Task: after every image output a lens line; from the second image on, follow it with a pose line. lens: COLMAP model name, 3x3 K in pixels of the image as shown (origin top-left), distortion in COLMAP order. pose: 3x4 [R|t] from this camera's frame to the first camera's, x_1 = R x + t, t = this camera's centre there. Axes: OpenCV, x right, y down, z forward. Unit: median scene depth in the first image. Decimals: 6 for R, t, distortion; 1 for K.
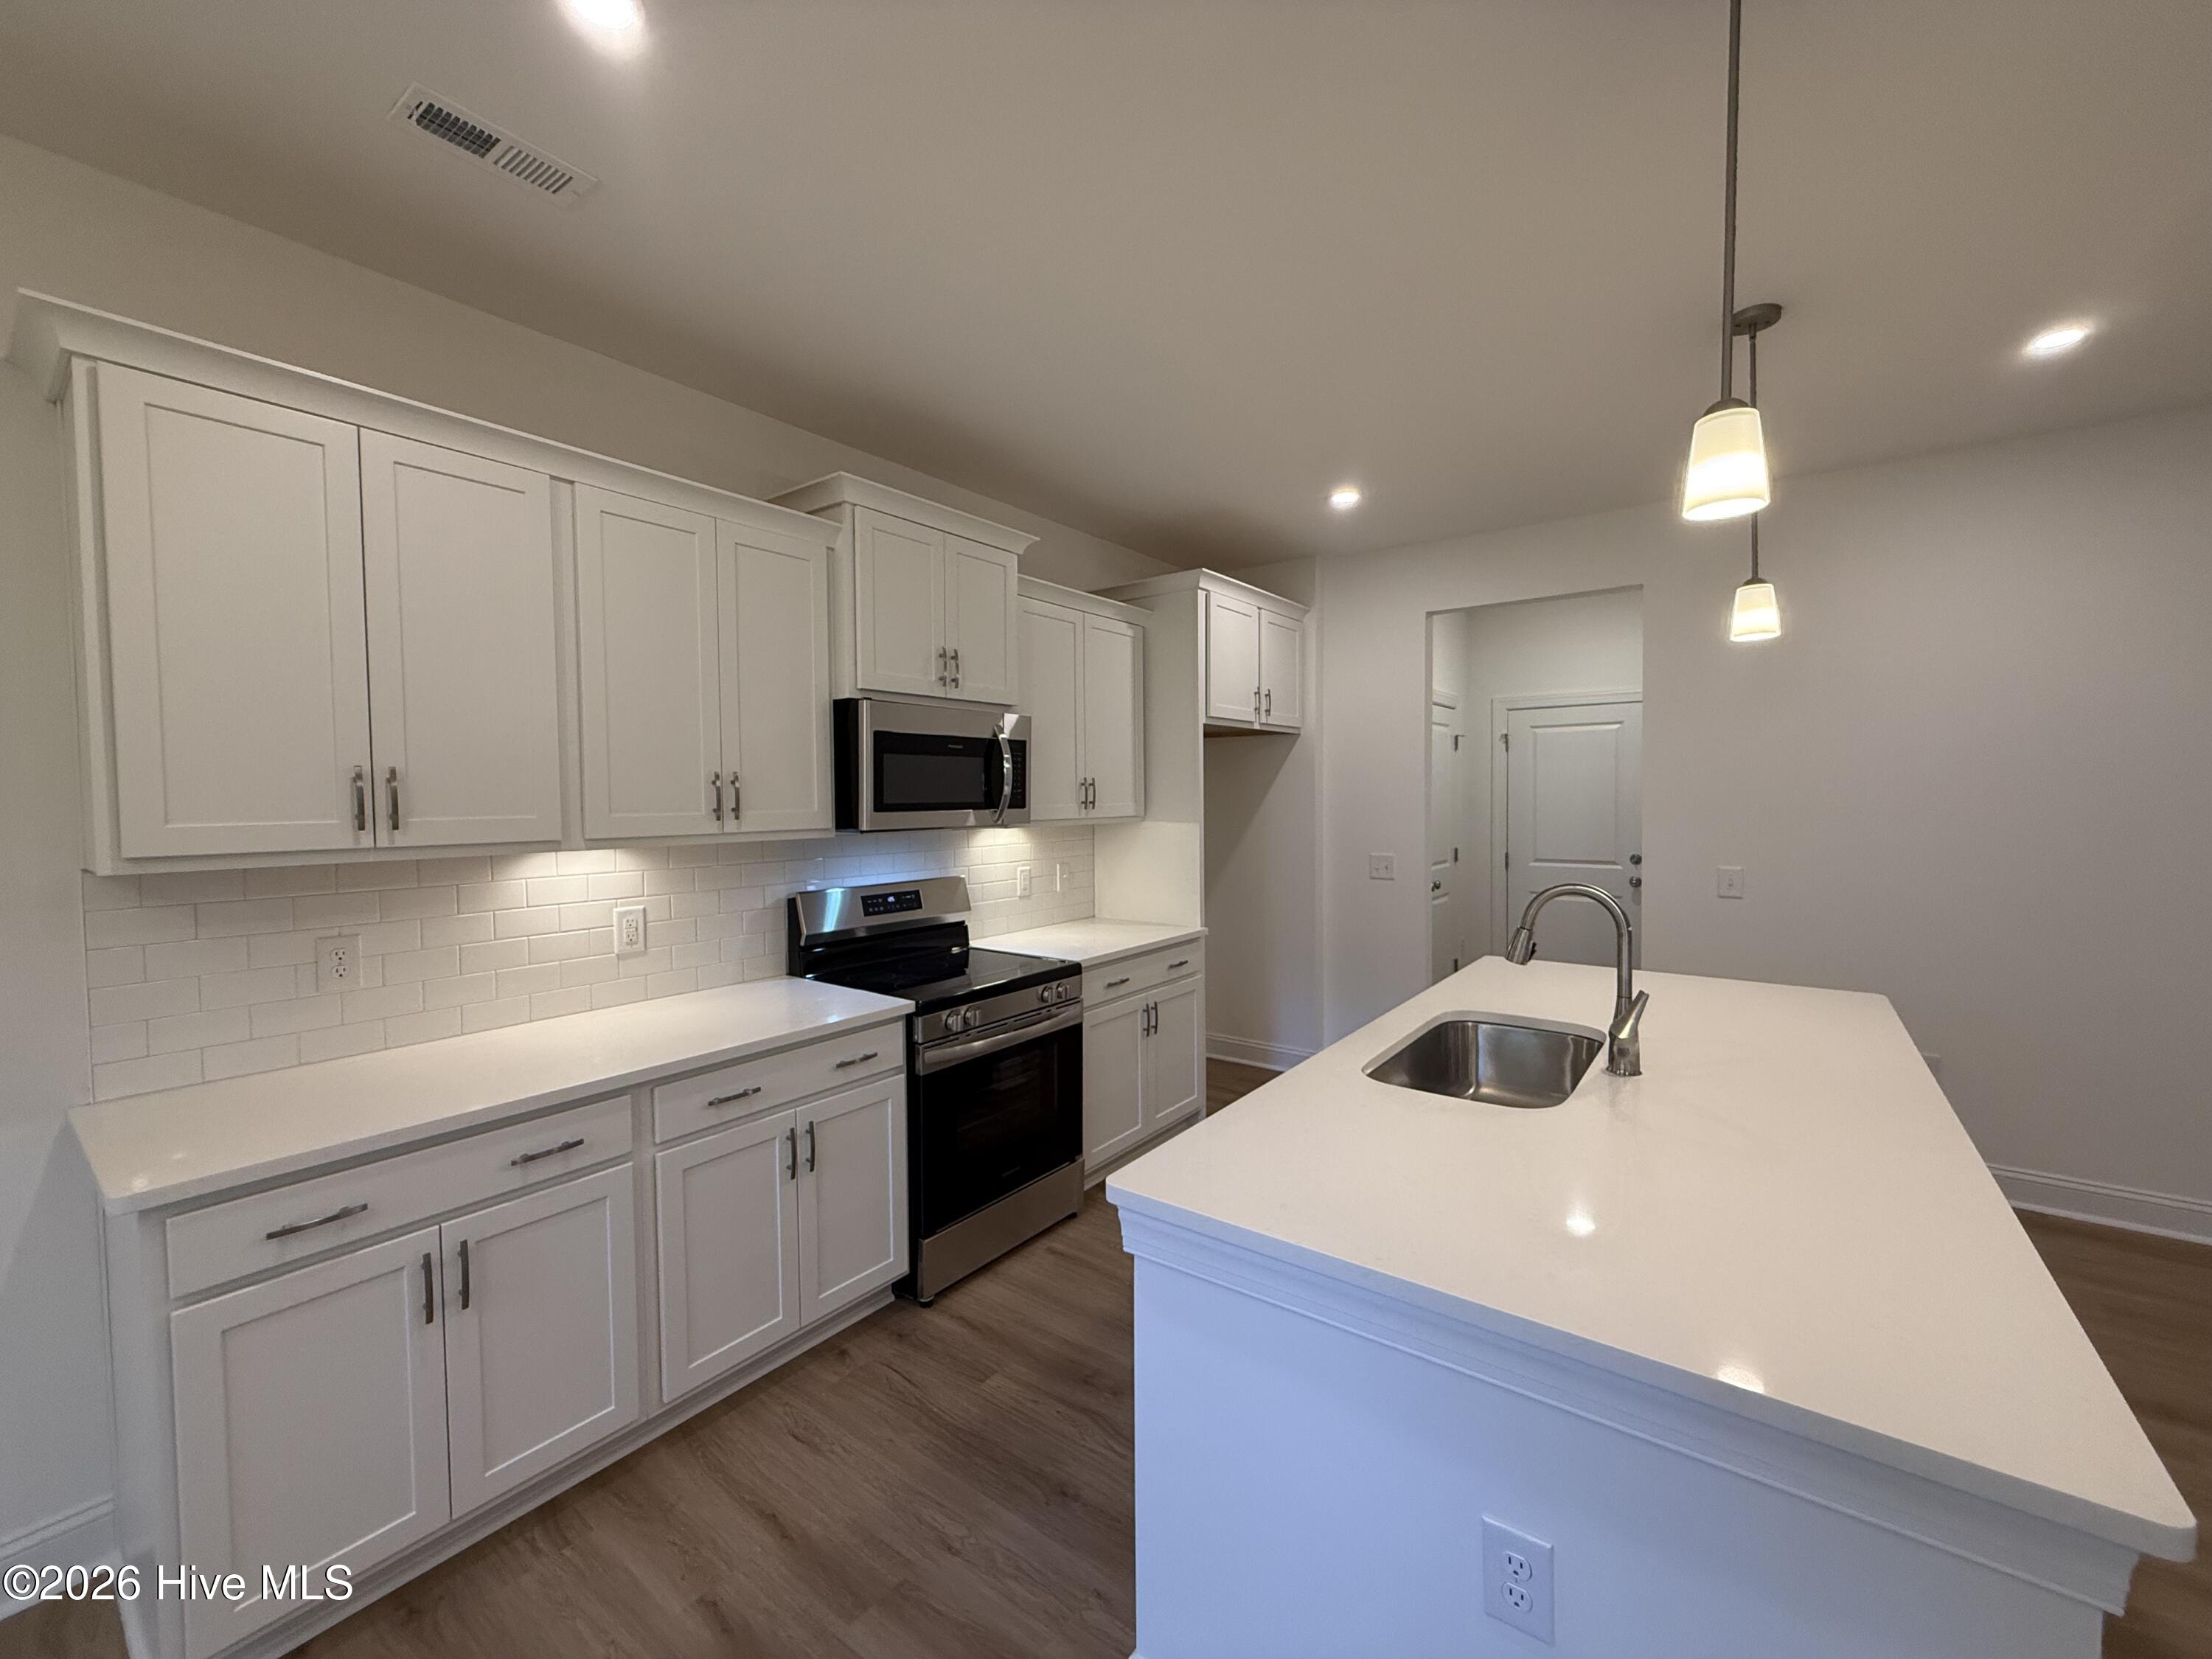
lens RADIAL K [[880.0, 0, 1100.0], [0, 880.0, 826.8], [0, 0, 1]] dist [0.001330, 0.000204]
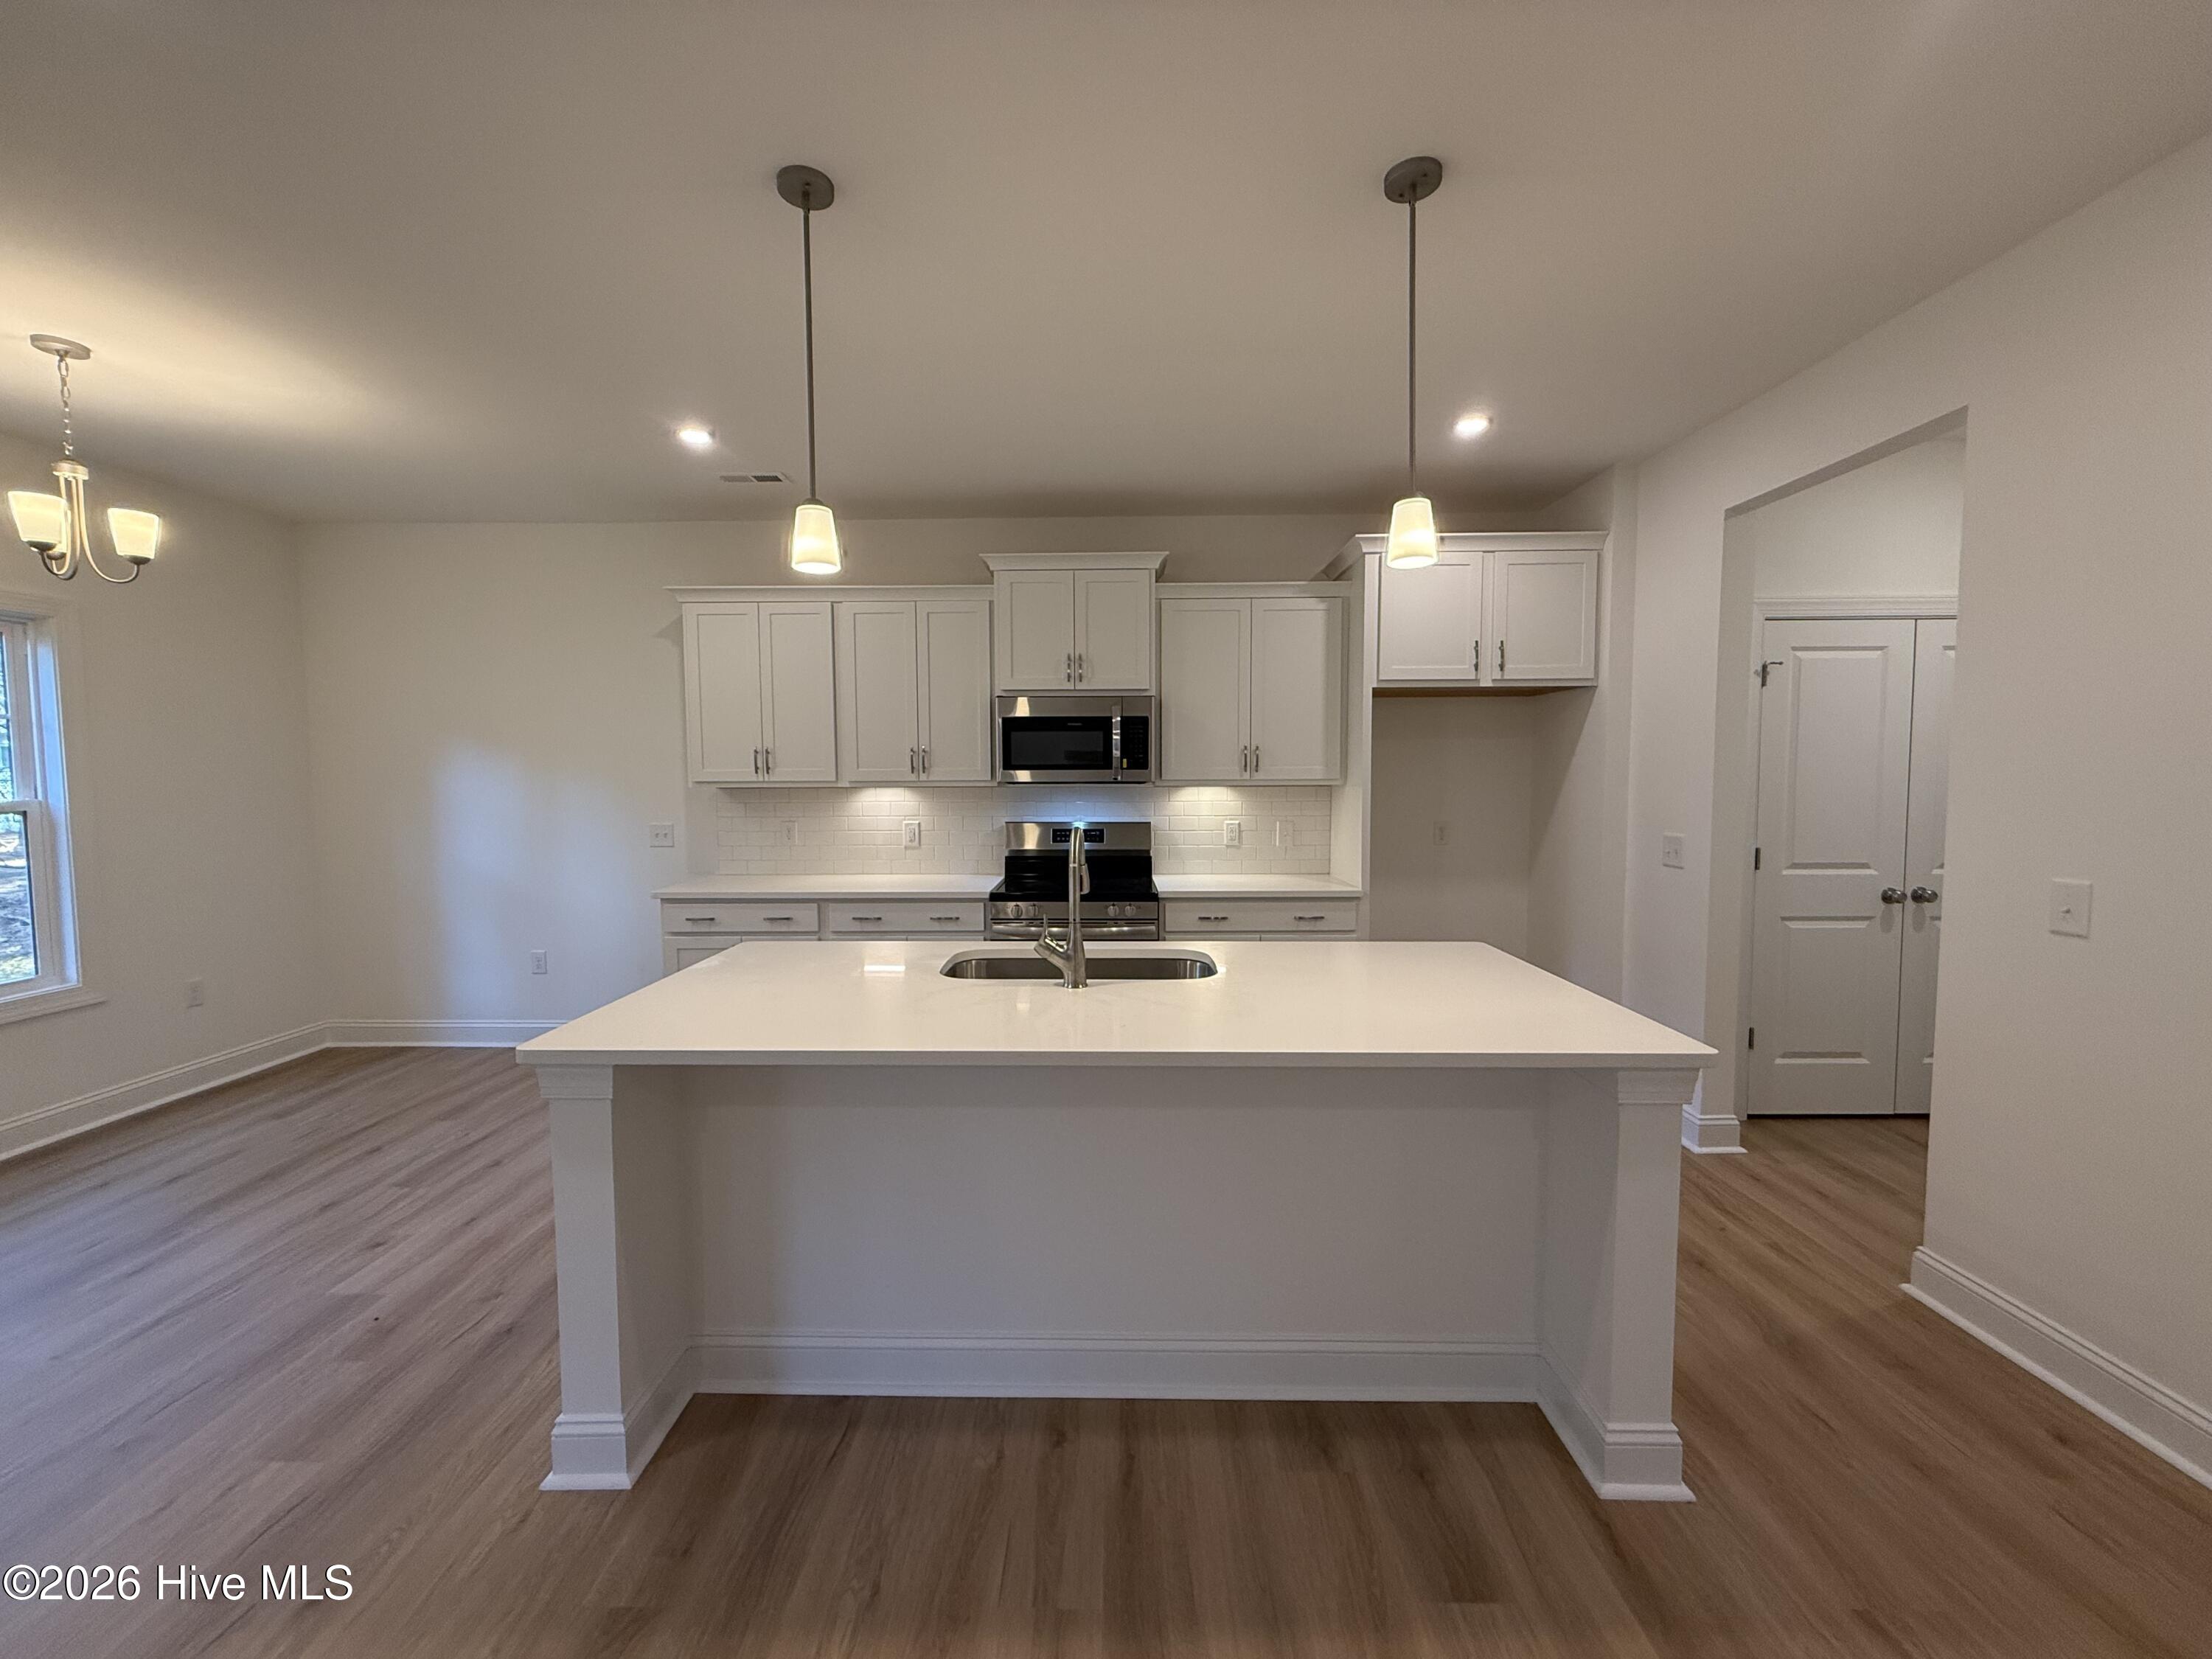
lens RADIAL K [[880.0, 0, 1100.0], [0, 880.0, 826.8], [0, 0, 1]] dist [0.001330, 0.000204]
pose [[0.589650, 0.056393, -0.805688, 0.923986], [-0.030924, 0.998404, 0.047250, 0.003850], [0.807066, -0.002946, 0.590453, 0.193636]]
